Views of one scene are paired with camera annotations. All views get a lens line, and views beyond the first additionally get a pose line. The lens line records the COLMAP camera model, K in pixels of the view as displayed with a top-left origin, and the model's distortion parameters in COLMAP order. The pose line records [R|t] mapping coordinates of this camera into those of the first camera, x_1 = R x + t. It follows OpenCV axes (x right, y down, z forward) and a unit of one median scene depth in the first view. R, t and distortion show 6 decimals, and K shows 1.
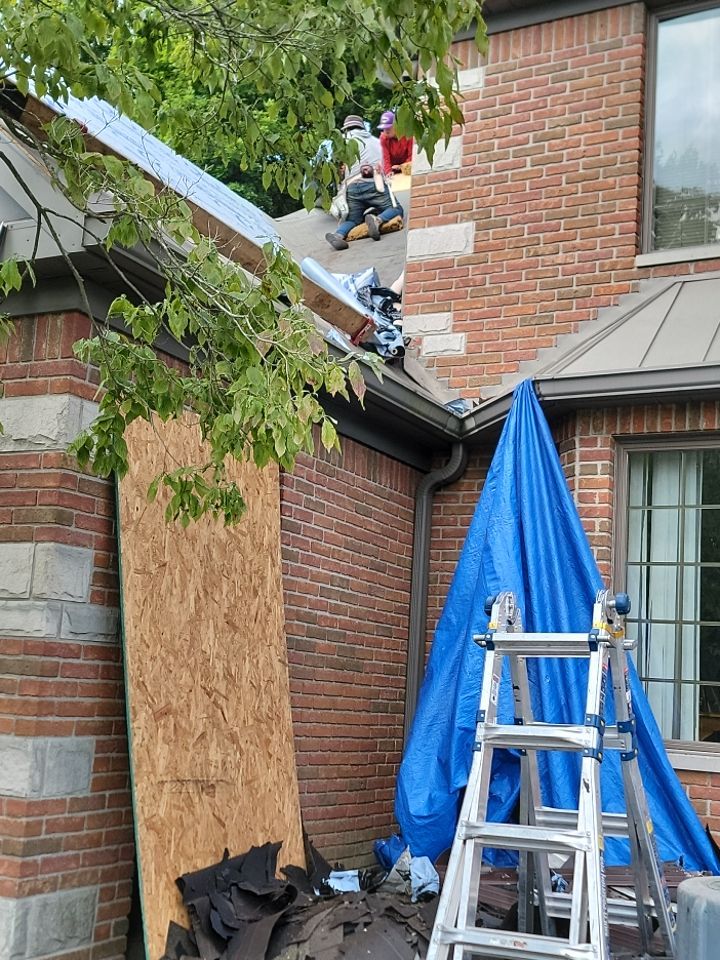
lens RADIAL K [[1199.1, 0, 353.2], [0, 1199.1, 501.6], [0, 0, 1]] dist [0.075591, 0.000000]
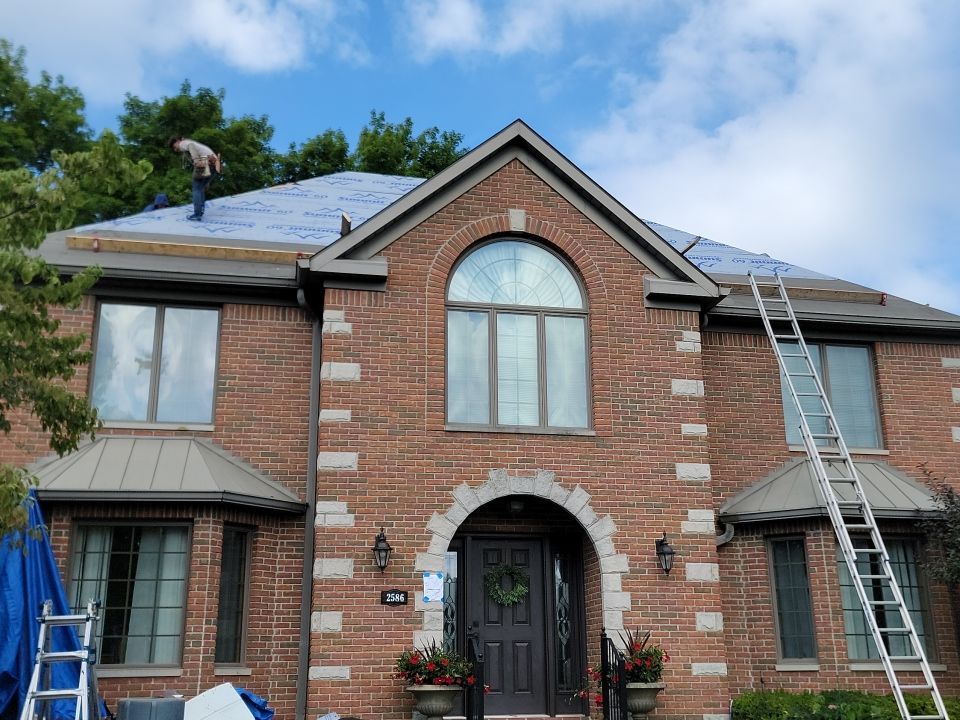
lens RADIAL K [[999.8, 0, 482.2], [0, 999.8, 366.5], [0, 0, 1]] dist [0.065637, 0.000000]
pose [[0.764742, 0.119114, 0.633231, -0.596180], [-0.037714, 0.989354, -0.140556, -0.146729], [-0.643232, 0.083607, 0.761093, -1.269569]]
